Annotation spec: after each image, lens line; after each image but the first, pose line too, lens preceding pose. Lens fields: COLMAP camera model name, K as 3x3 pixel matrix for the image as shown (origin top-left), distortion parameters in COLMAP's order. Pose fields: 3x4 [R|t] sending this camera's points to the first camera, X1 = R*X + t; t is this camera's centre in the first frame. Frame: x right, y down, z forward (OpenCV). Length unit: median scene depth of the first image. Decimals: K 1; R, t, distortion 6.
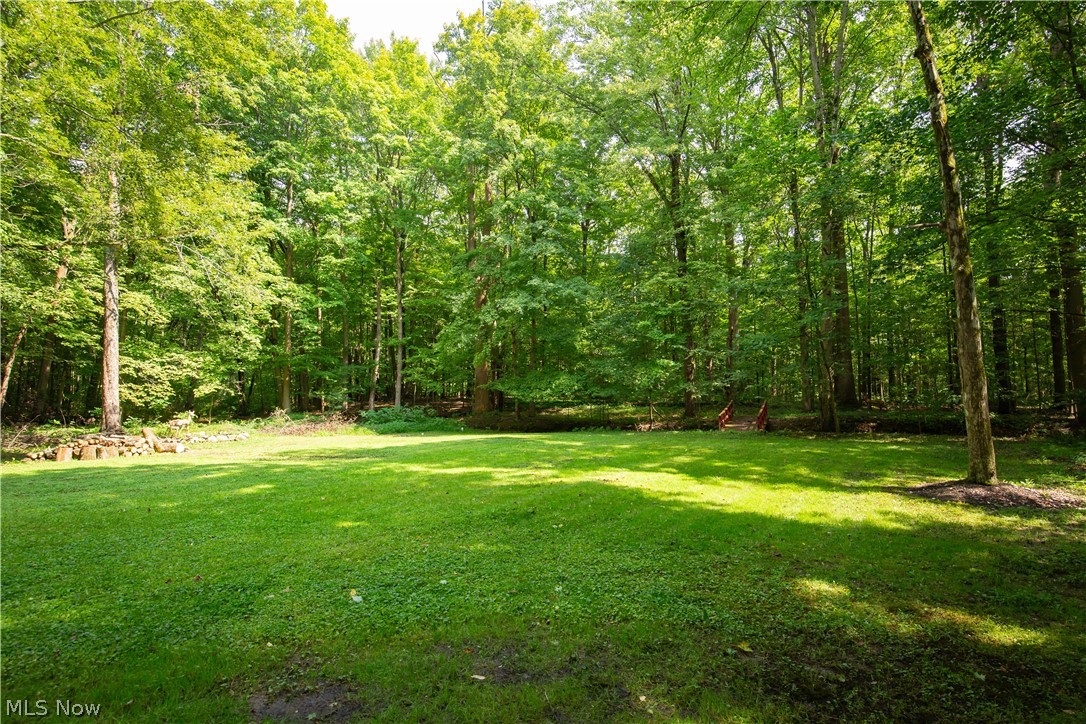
lens RADIAL K [[557.8, 0, 549.2], [0, 557.8, 361.7], [0, 0, 1]] dist [0.001507, -0.000202]
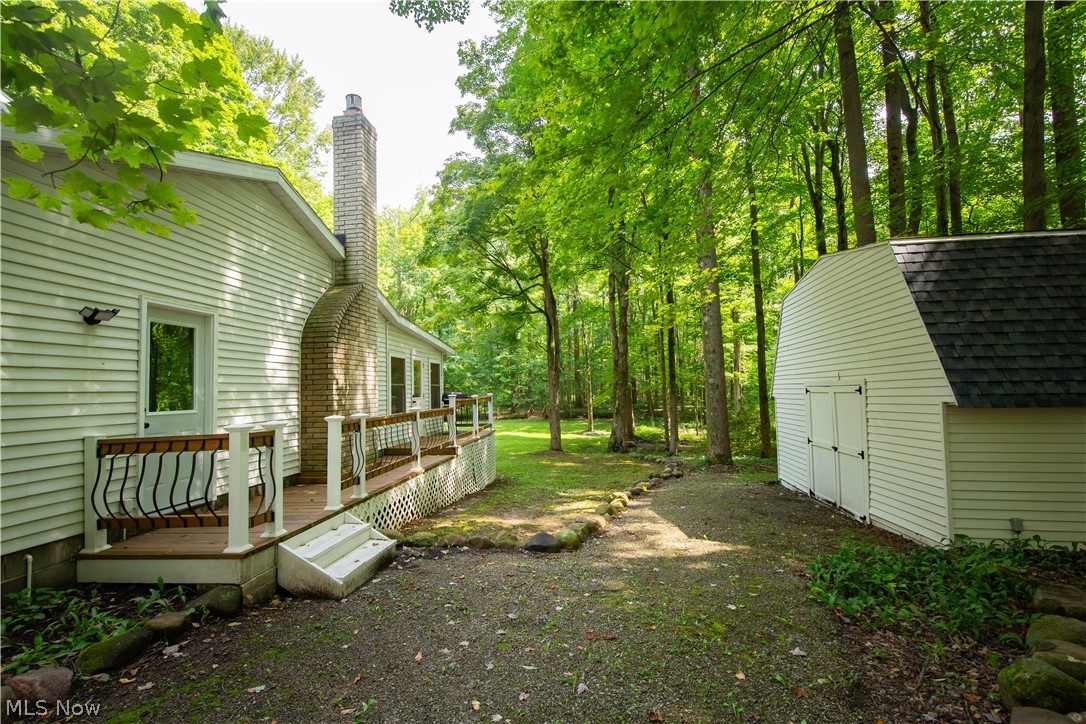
lens RADIAL K [[487.7, 0, 534.0], [0, 487.7, 344.8], [0, 0, 1]] dist [-0.000352, -0.009285]
pose [[0.937417, 0.029468, 0.346958, -0.413540], [-0.021719, 0.999421, -0.026202, -0.144496], [-0.347530, 0.017027, 0.937514, -1.008453]]
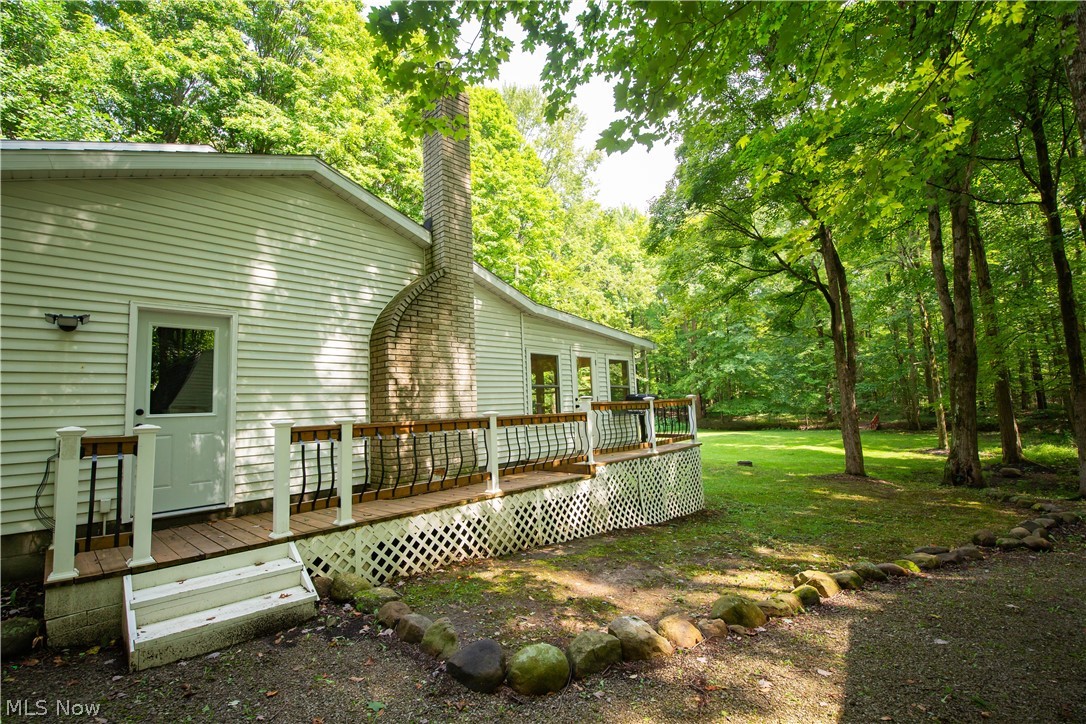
lens RADIAL K [[478.4, 0, 525.3], [0, 478.4, 353.0], [0, 0, 1]] dist [0.002282, -0.010546]
pose [[0.953716, -0.048827, -0.296718, -0.252977], [0.040678, 0.998608, -0.033580, -0.128243], [0.297944, 0.019956, 0.954375, -0.888473]]
